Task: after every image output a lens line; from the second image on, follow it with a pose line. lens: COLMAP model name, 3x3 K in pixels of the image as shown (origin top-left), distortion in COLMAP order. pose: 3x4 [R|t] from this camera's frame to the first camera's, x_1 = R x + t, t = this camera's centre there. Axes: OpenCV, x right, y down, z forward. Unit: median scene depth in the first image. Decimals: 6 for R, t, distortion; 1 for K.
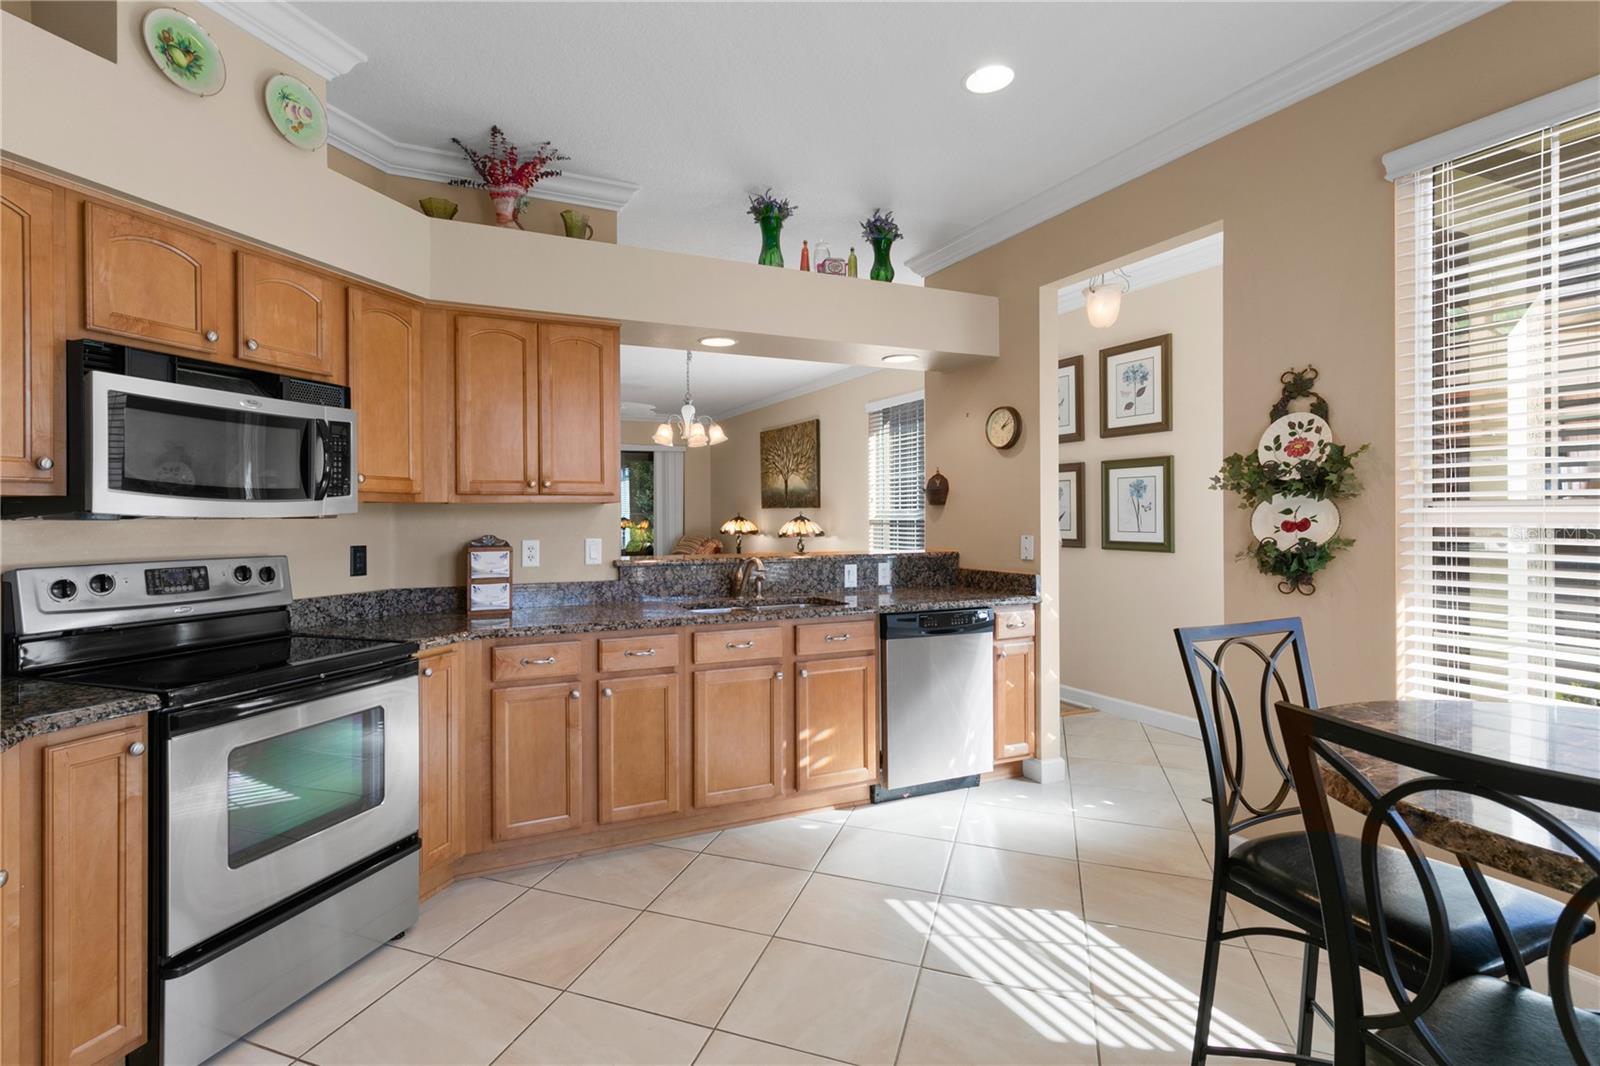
lens RADIAL K [[735.5, 0, 778.8], [0, 735.5, 514.3], [0, 0, 1]] dist [0.005867, -0.000376]
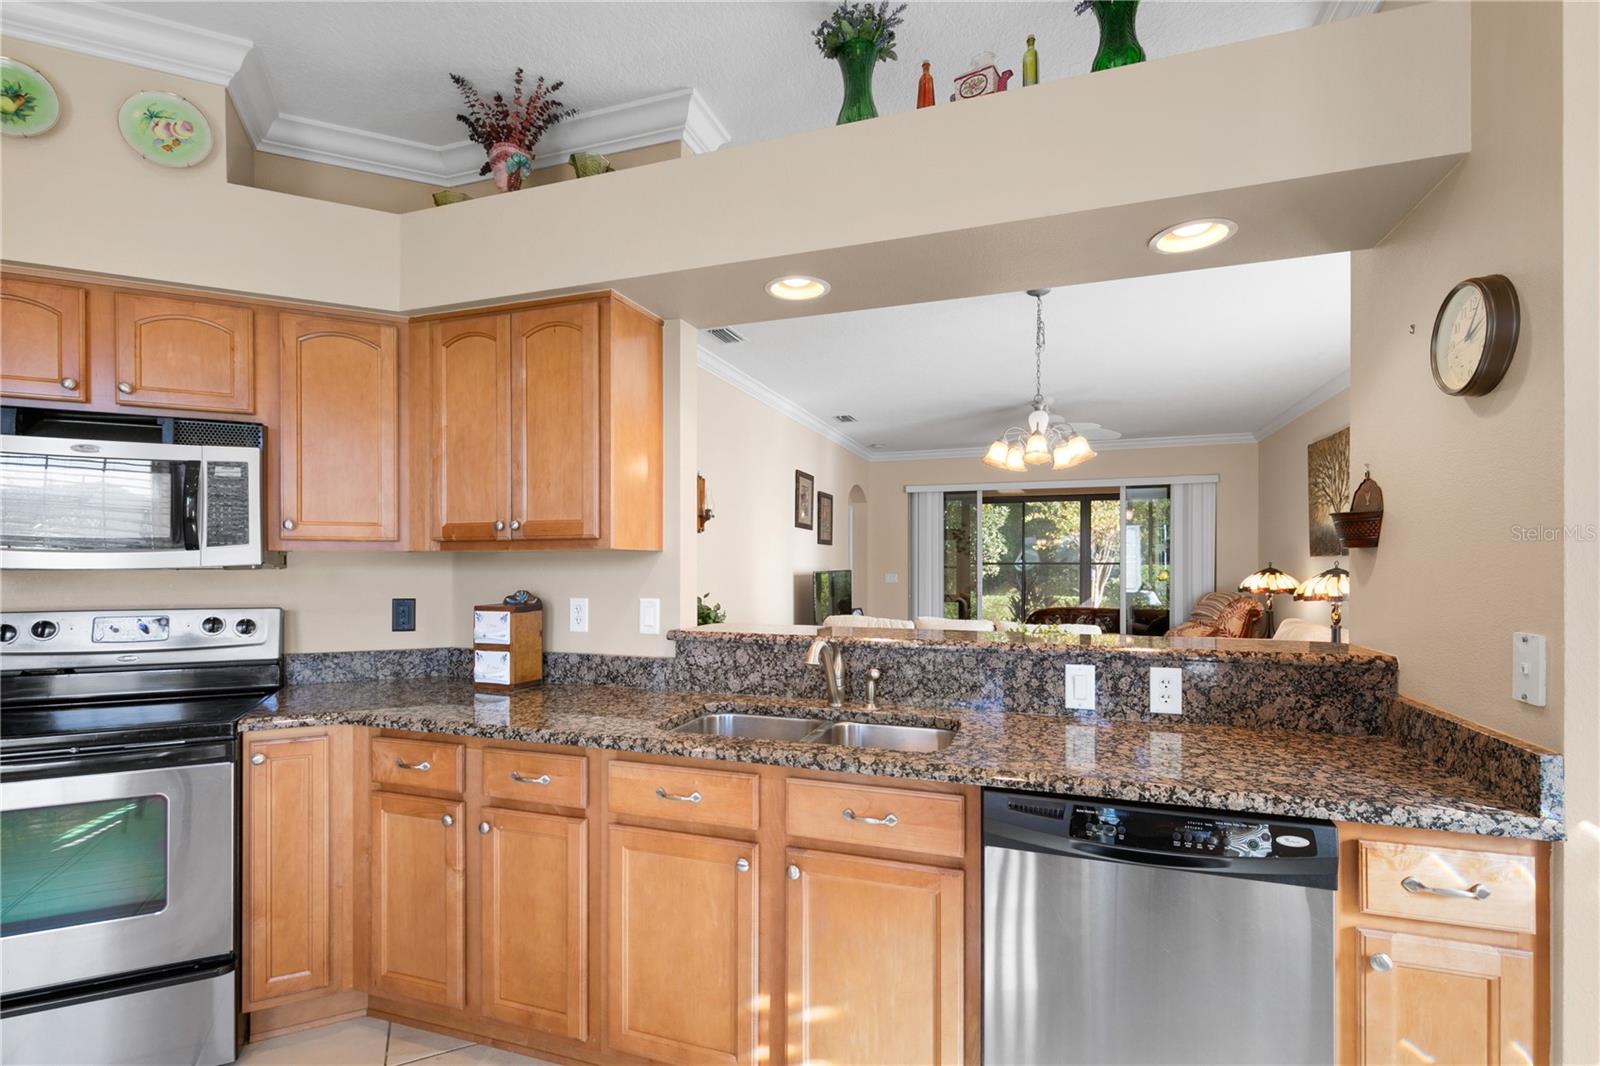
lens RADIAL K [[735.5, 0, 828.8], [0, 735.5, 565.8], [0, 0, 1]] dist [0.005867, -0.000376]
pose [[0.723365, 0.005612, -0.690443, 0.485761], [-0.002547, 0.999982, 0.005460, -0.005656], [0.690461, -0.002191, 0.723366, 0.750320]]
